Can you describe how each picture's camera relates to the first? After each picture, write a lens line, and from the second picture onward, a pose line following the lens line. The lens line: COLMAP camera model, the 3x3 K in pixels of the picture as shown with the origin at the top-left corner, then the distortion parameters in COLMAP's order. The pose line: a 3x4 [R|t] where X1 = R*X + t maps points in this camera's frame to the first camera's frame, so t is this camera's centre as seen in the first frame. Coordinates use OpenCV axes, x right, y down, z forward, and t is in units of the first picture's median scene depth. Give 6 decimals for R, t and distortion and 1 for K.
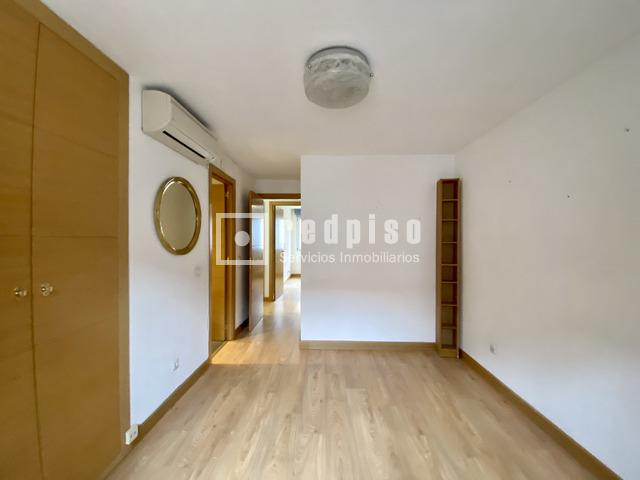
lens RADIAL K [[275.9, 0, 317.6], [0, 275.9, 238.2], [0, 0, 1]] dist [-0.003153, -0.002306]
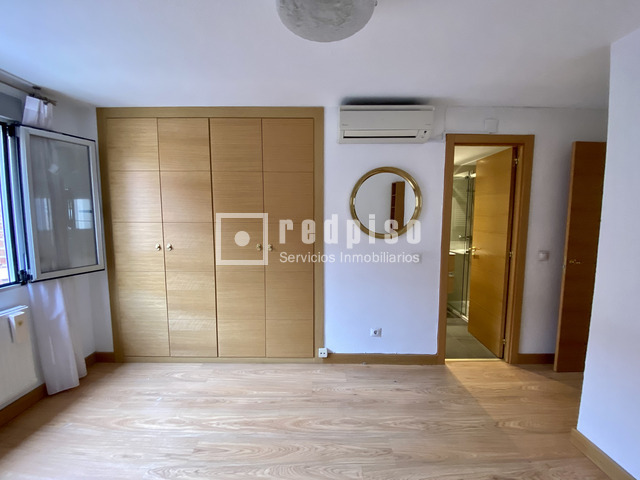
lens RADIAL K [[275.9, 0, 319.4], [0, 275.9, 239.1], [0, 0, 1]] dist [-0.003153, -0.002306]
pose [[-0.018633, 0.085908, -0.996129, 0.618282], [0.003920, 0.996300, 0.085850, -0.032968], [0.999819, -0.002306, -0.018901, 0.797919]]
